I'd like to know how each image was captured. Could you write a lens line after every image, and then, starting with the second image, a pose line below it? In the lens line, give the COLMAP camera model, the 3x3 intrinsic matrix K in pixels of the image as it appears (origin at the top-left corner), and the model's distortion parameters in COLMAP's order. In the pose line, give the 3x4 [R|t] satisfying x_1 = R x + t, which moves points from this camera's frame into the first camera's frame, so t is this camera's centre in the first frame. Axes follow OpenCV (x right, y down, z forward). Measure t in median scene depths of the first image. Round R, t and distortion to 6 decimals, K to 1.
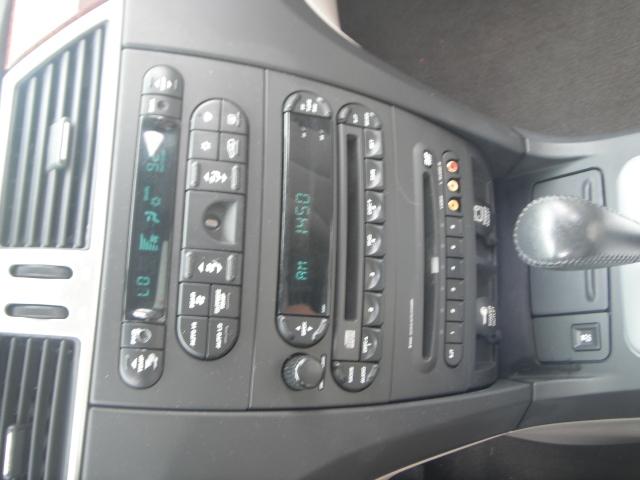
lens RADIAL K [[688.1, 0, 319.4], [0, 688.1, 240.2], [0, 0, 1]] dist [-0.188623, 0.000000]
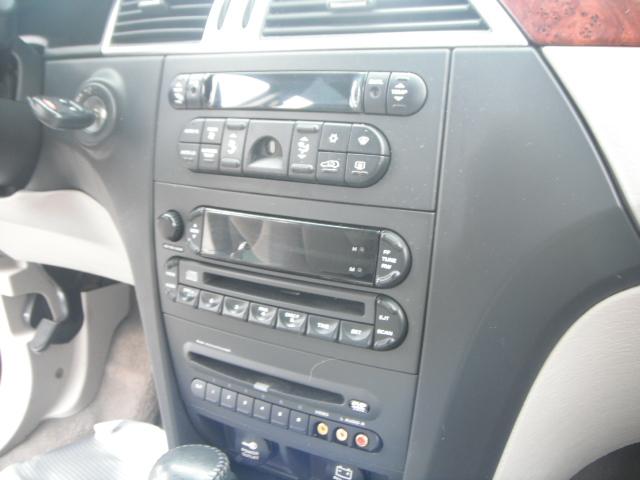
lens RADIAL K [[688.1, 0, 319.6], [0, 688.1, 240.3], [0, 0, 1]] dist [-0.188623, 0.000000]
pose [[-0.238558, 0.946740, -0.216270, 0.186160], [-0.739540, -0.032766, 0.672314, -0.777838], [0.629421, 0.320326, 0.707969, 0.336409]]
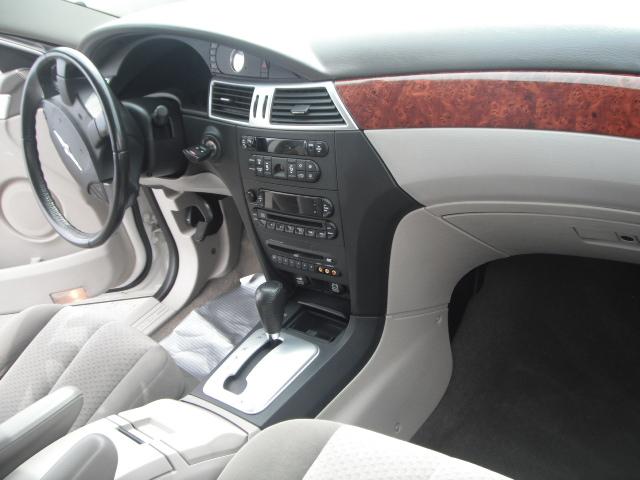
lens RADIAL K [[688.1, 0, 320.3], [0, 688.1, 240.2], [0, 0, 1]] dist [-0.188623, 0.000000]
pose [[-0.123337, 0.991182, 0.048446, -0.019552], [-0.608107, -0.114068, 0.785617, -2.259779], [0.784215, 0.067436, 0.616813, -0.539867]]
